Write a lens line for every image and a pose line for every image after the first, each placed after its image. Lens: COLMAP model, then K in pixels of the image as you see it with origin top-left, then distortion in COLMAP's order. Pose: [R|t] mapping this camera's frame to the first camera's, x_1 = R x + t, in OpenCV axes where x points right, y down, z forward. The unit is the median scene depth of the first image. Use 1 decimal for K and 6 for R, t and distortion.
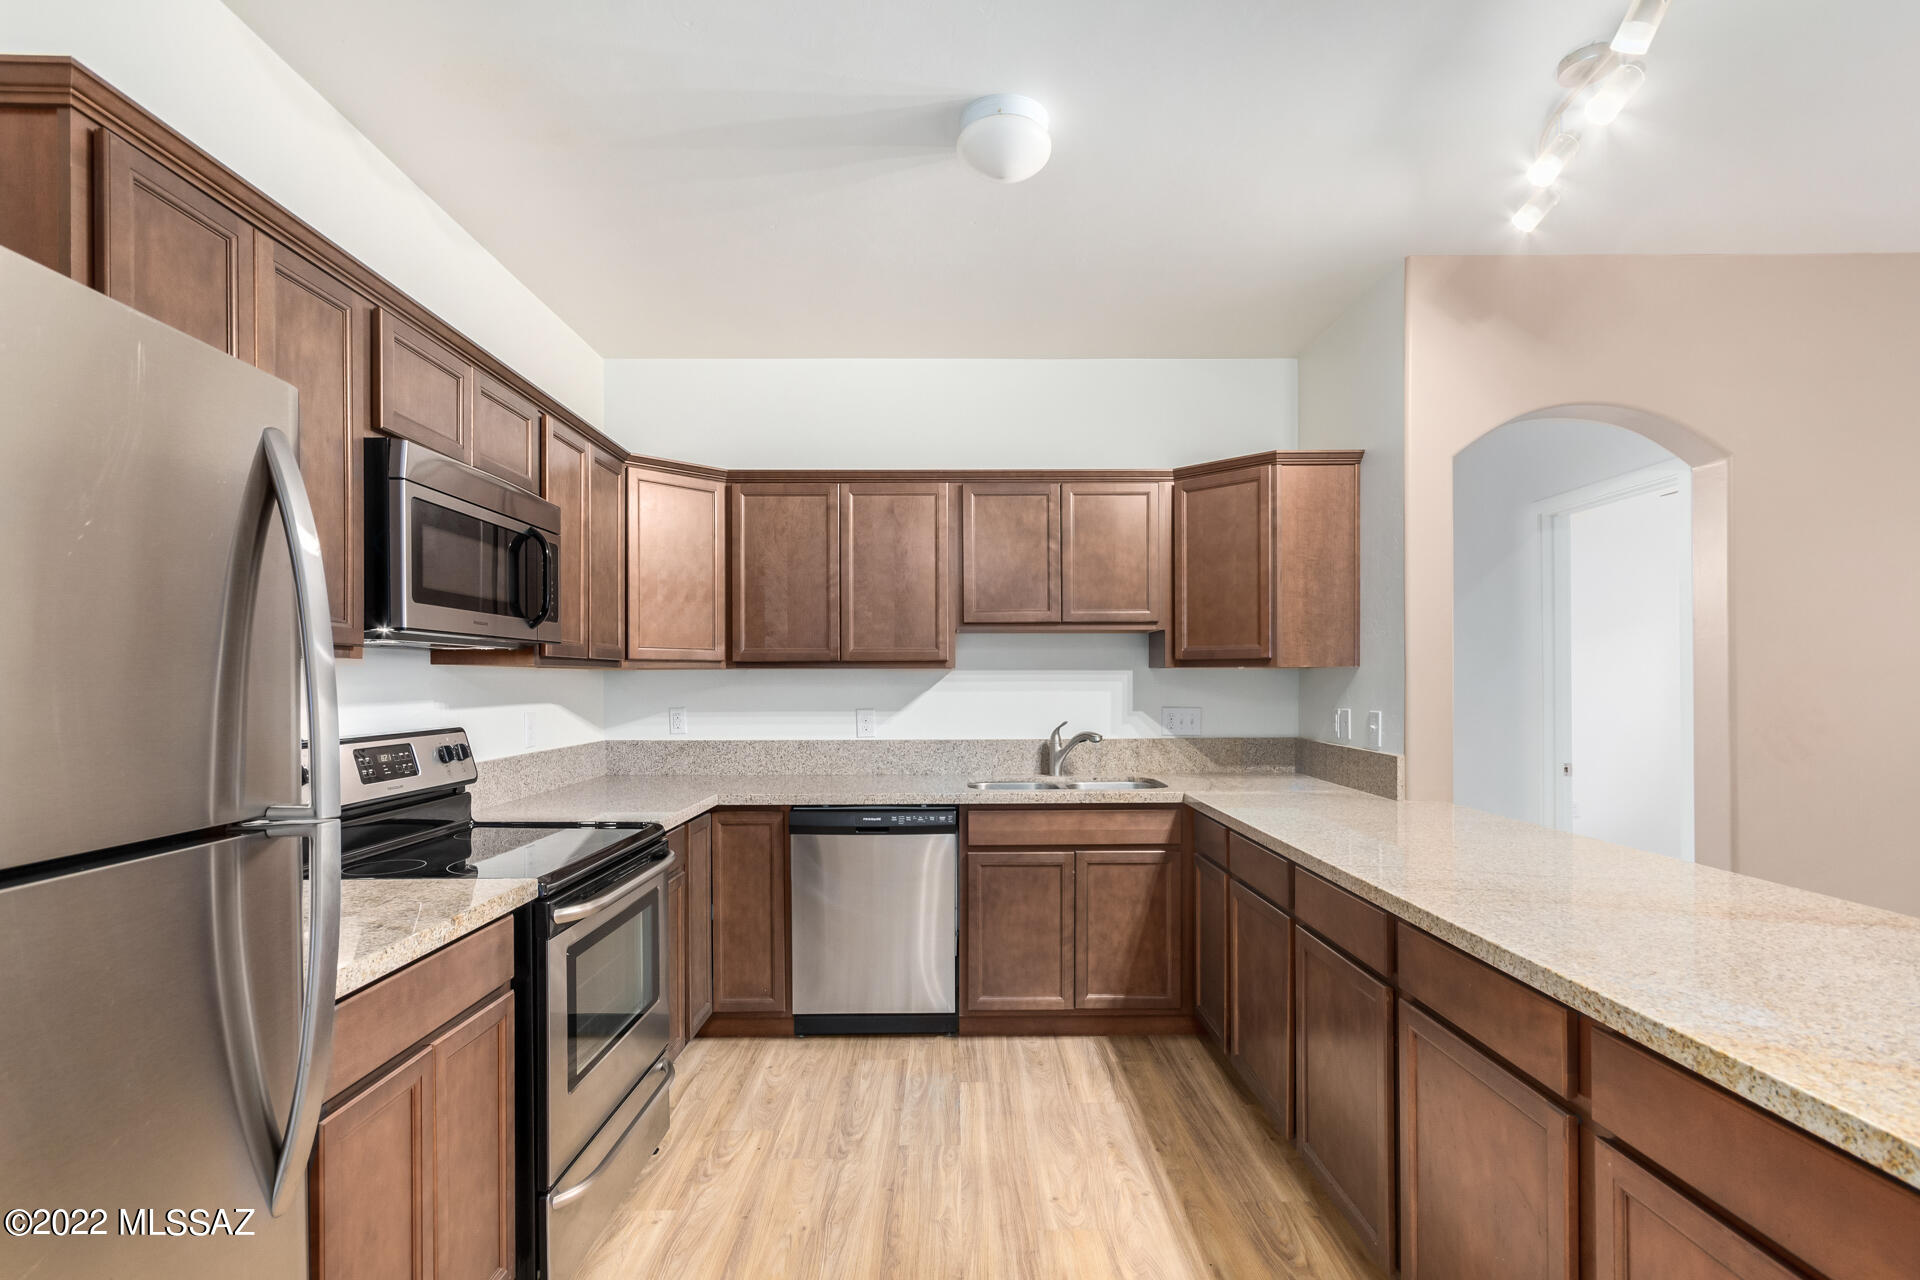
lens RADIAL K [[907.6, 0, 955.7], [0, 907.6, 686.8], [0, 0, 1]] dist [-0.000580, 0.000352]
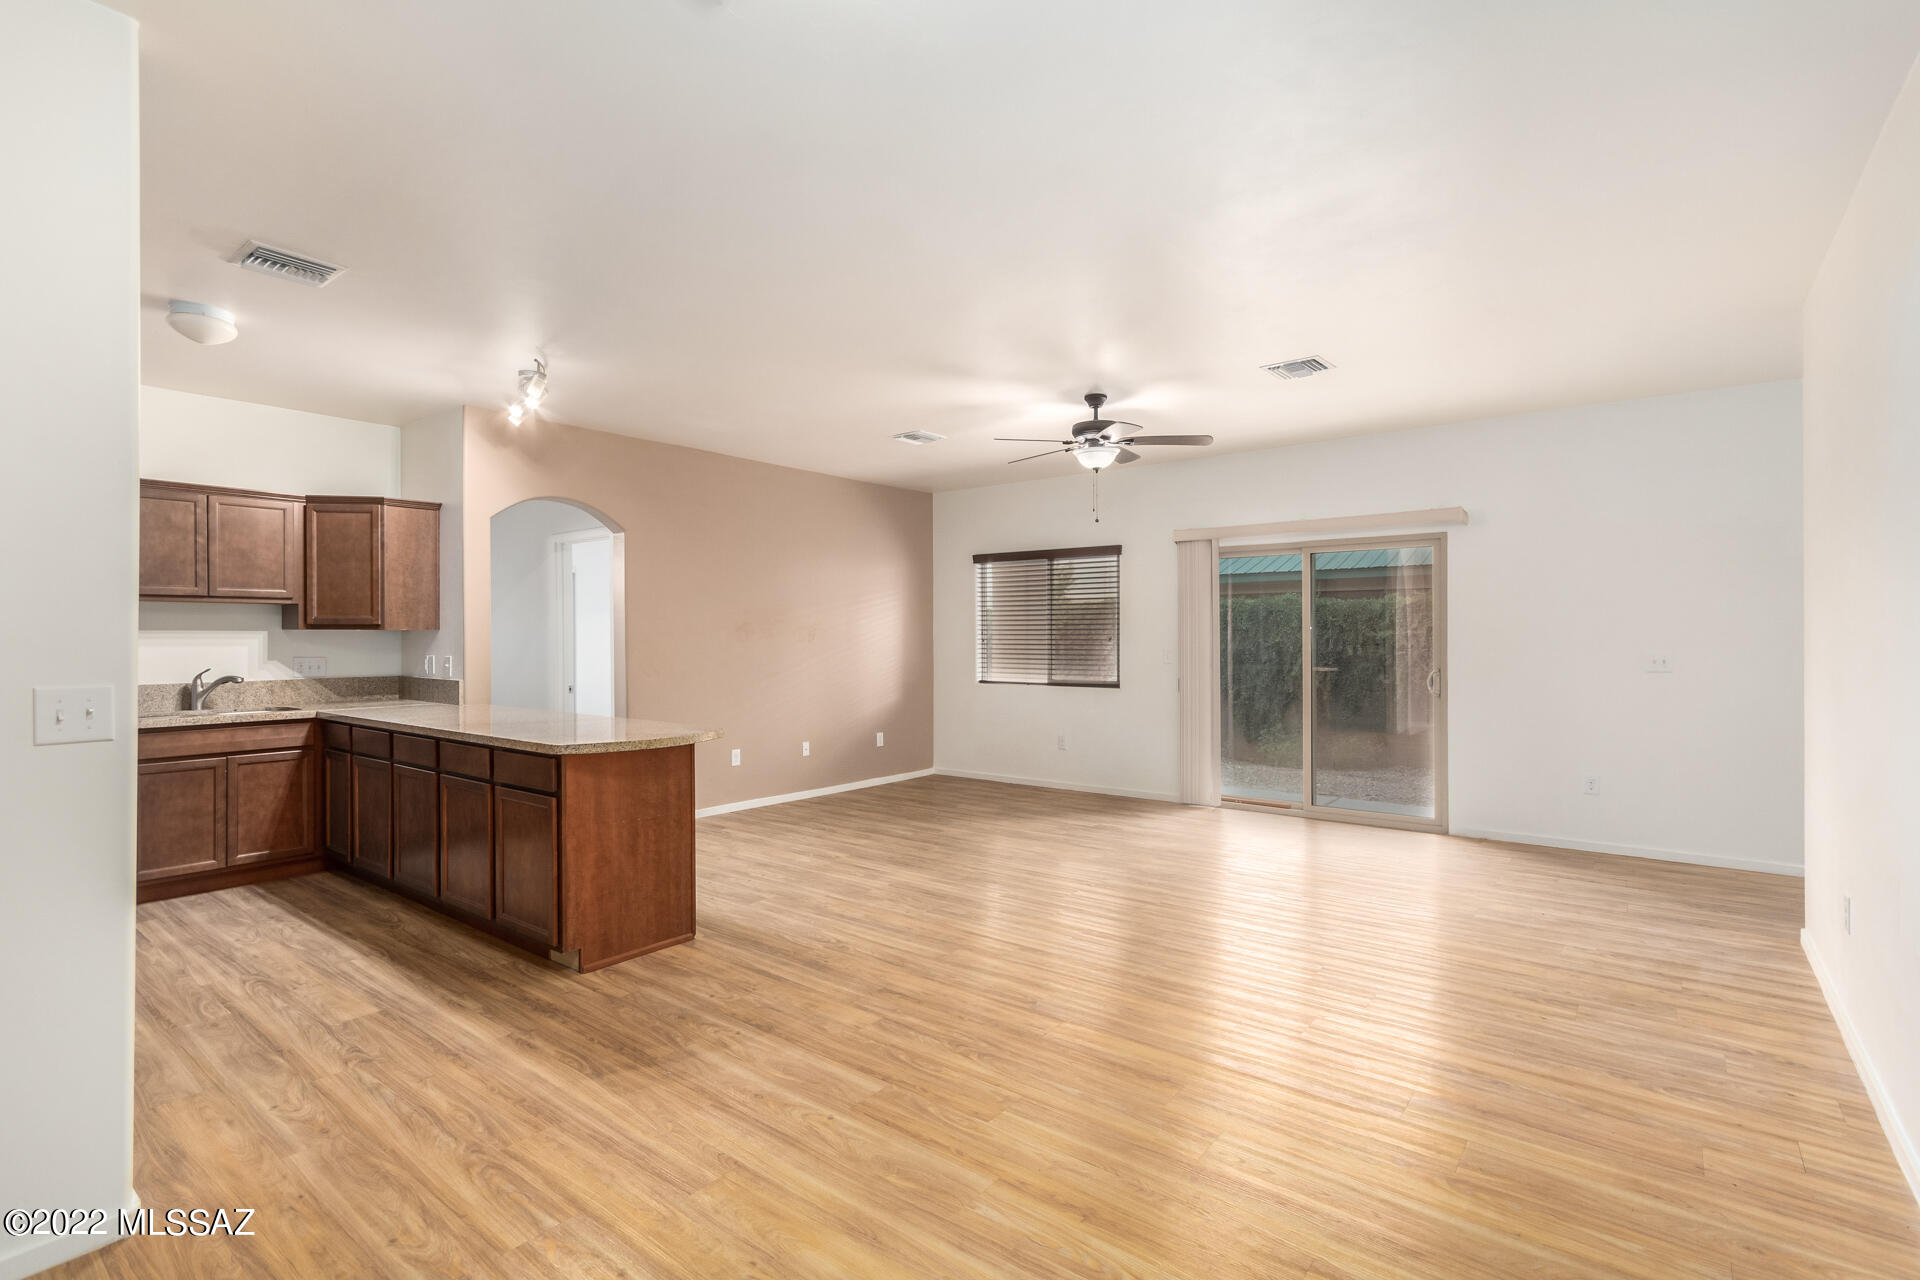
lens RADIAL K [[894.9, 0, 957.4], [0, 894.9, 637.8], [0, 0, 1]] dist [0.003393, 0.000214]
pose [[0.619267, 0.001300, 0.785180, -0.265390], [0.004969, 0.999972, -0.005575, 0.005702], [-0.785165, 0.007354, 0.619243, -0.783655]]
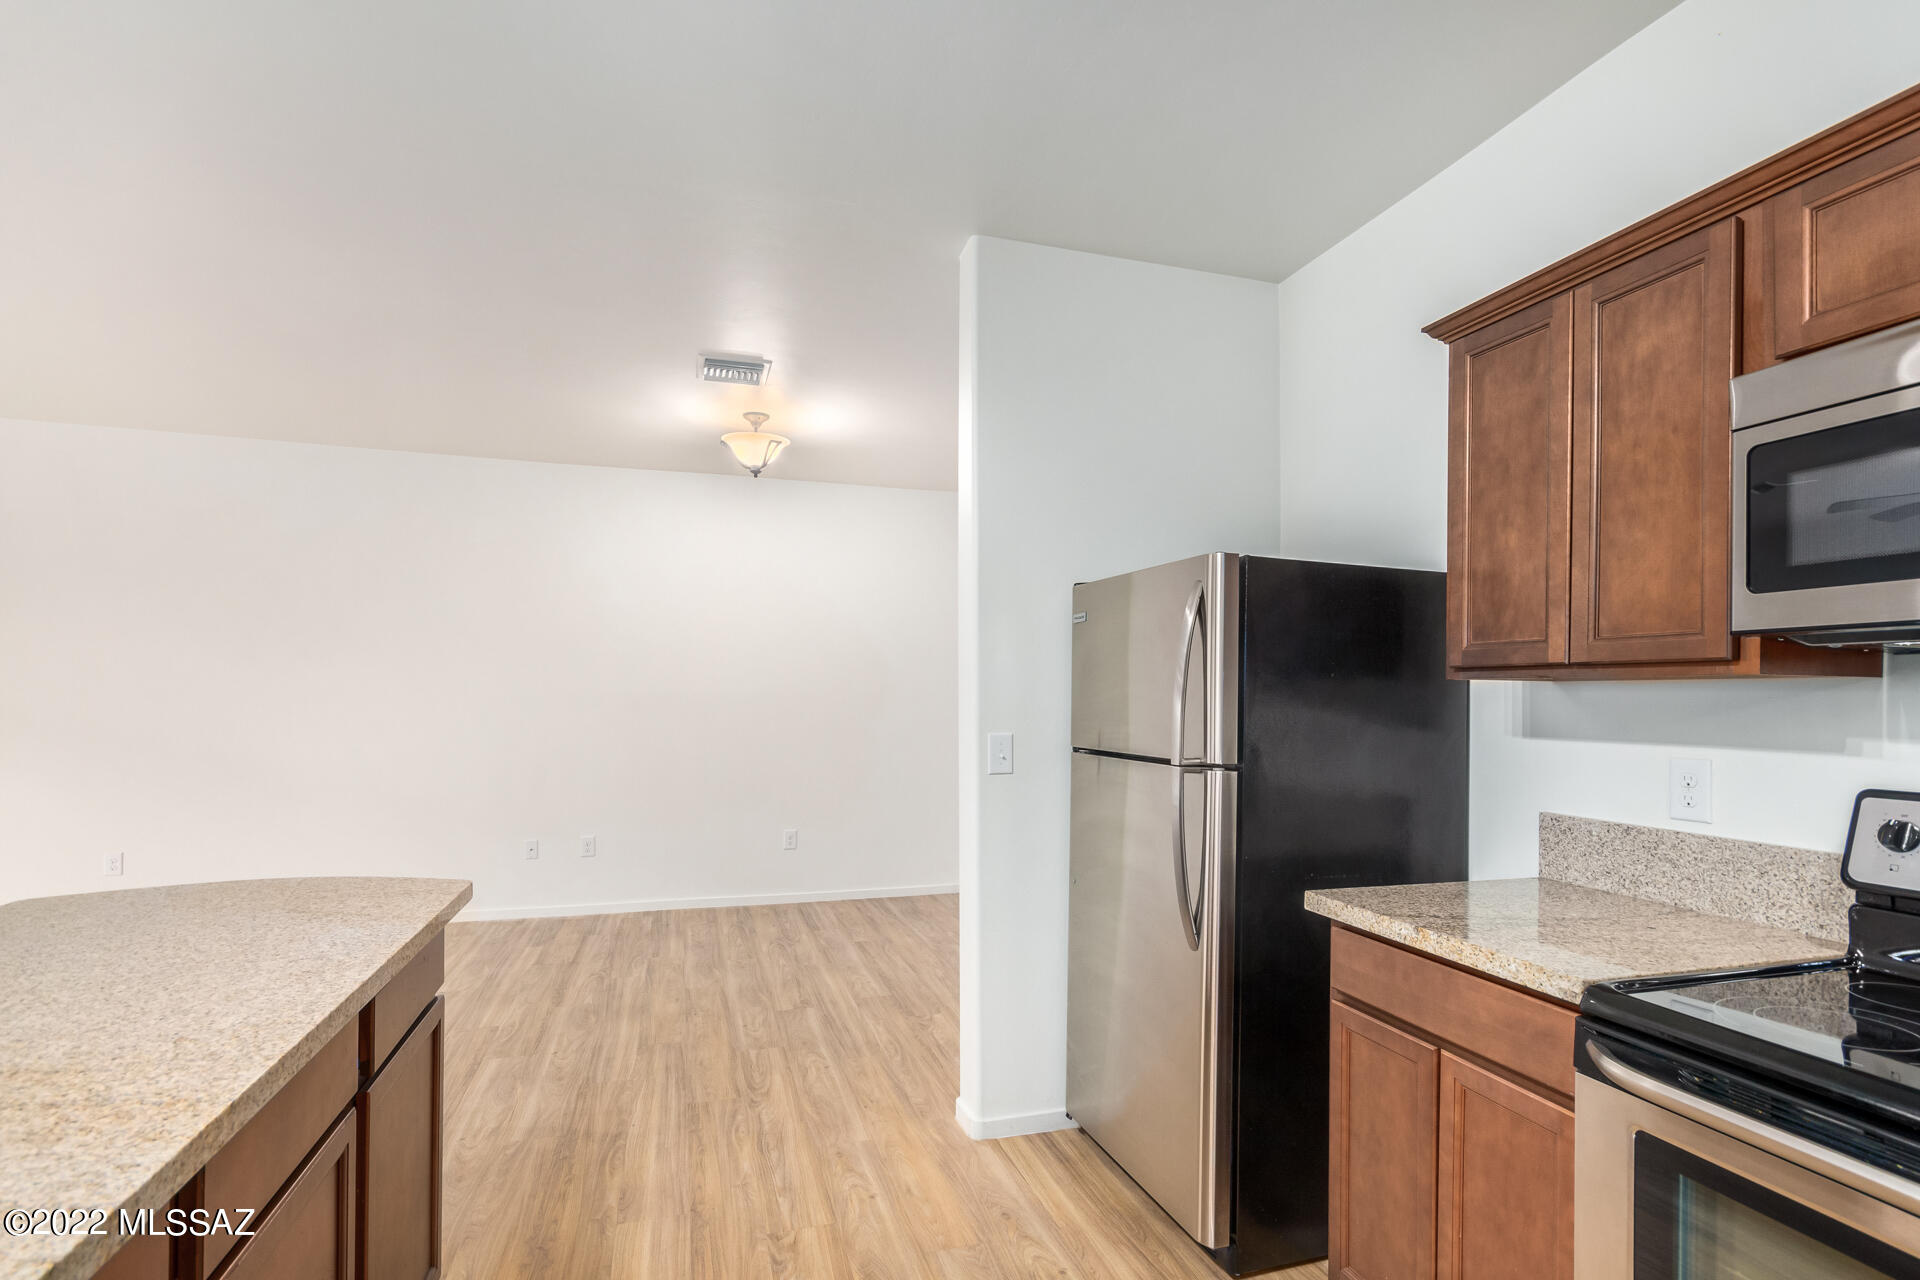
lens RADIAL K [[907.6, 0, 955.7], [0, 907.6, 686.8], [0, 0, 1]] dist [-0.000580, 0.000352]
pose [[-0.957558, -0.010154, -0.288061, 0.122241], [-0.008738, 0.999943, -0.006200, -0.005176], [0.288108, -0.003420, -0.957592, 0.855739]]
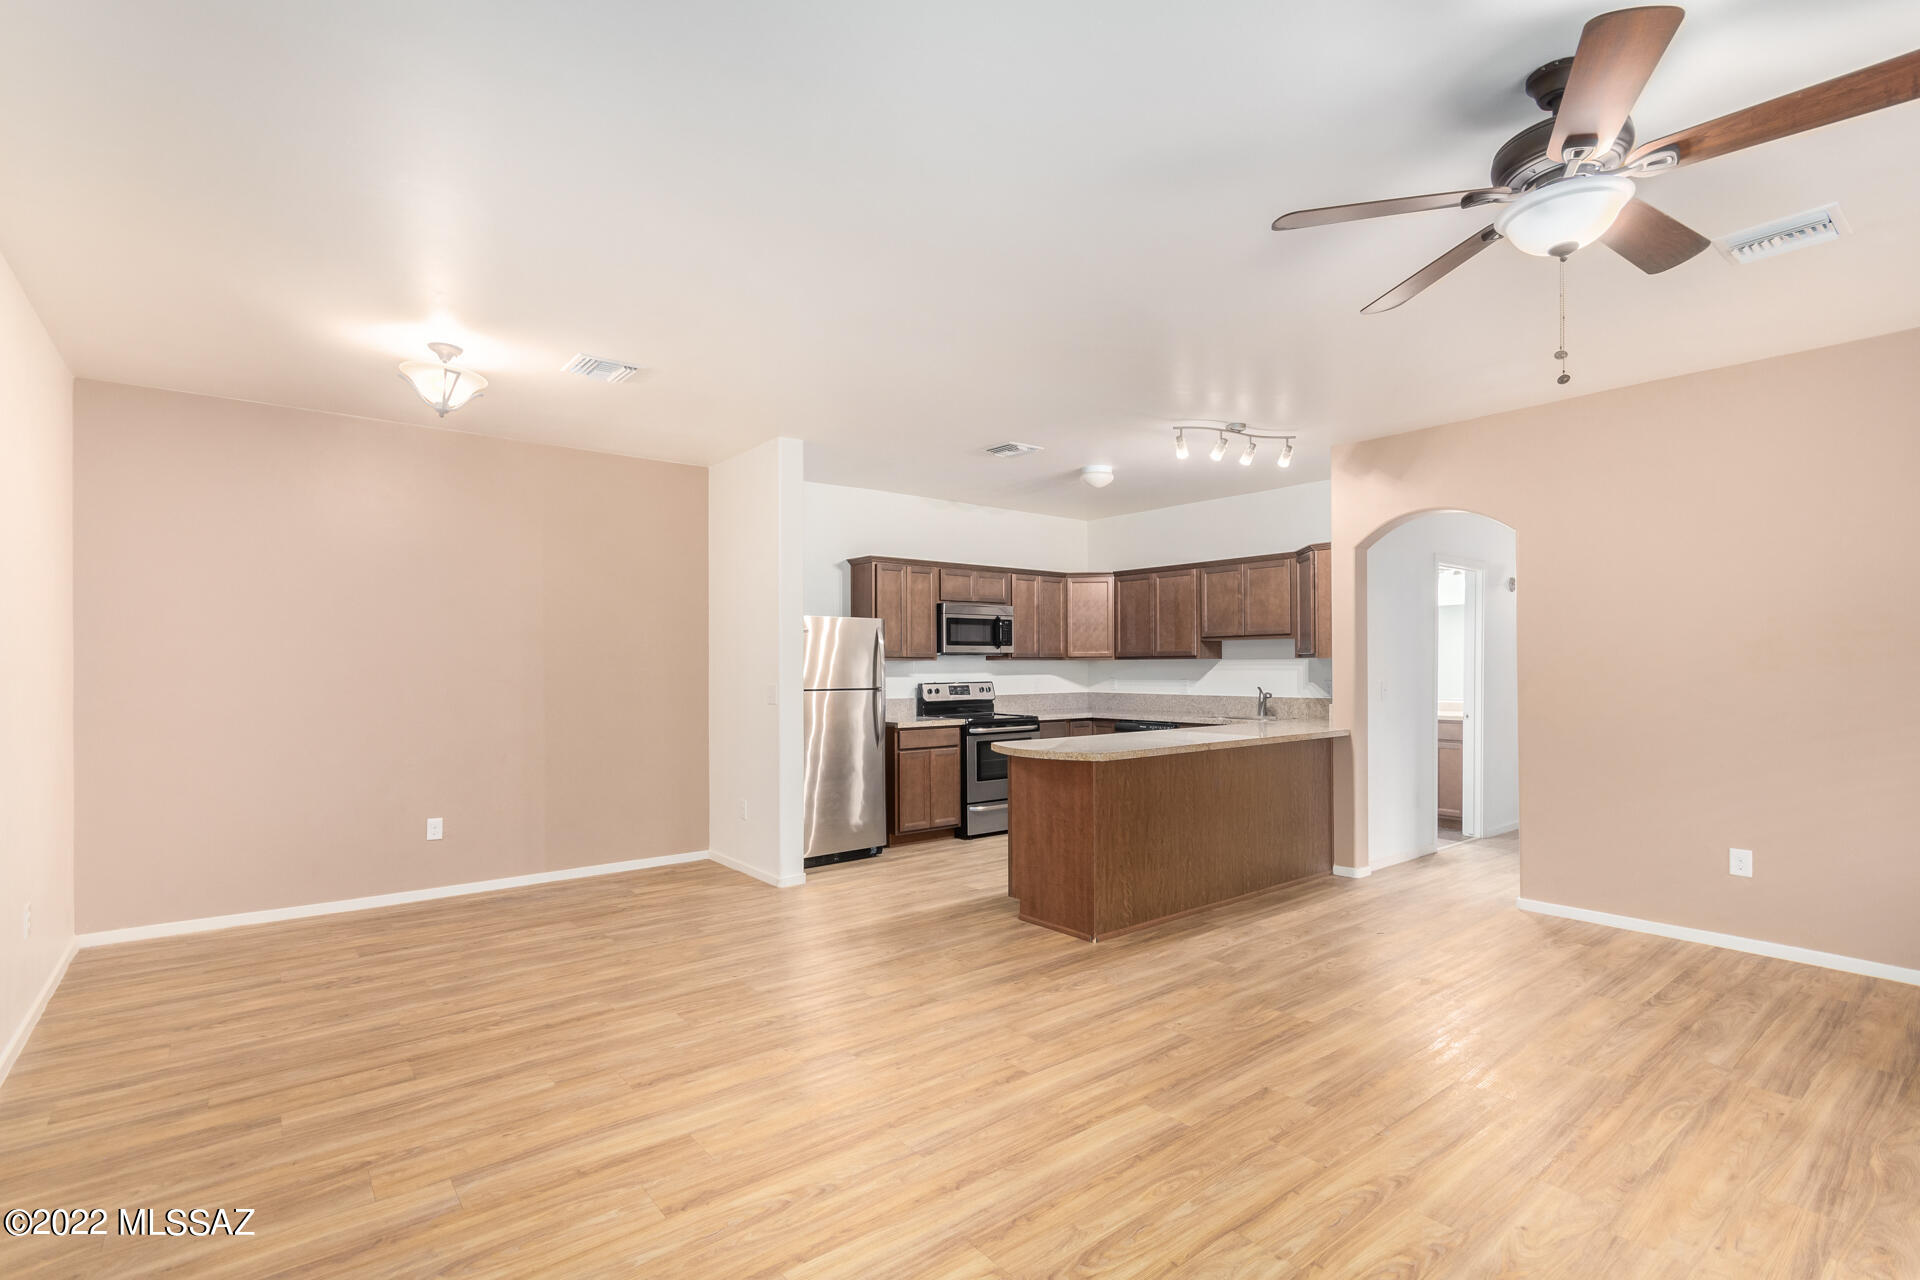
lens RADIAL K [[901.1, 0, 953.1], [0, 901.1, 669.1], [0, 0, 1]] dist [-0.002851, 0.006396]
pose [[0.619067, 0.003038, -0.785333, 1.341296], [-0.002138, 0.999995, 0.002183, -0.001371], [0.785335, 0.000327, 0.619070, -0.738383]]
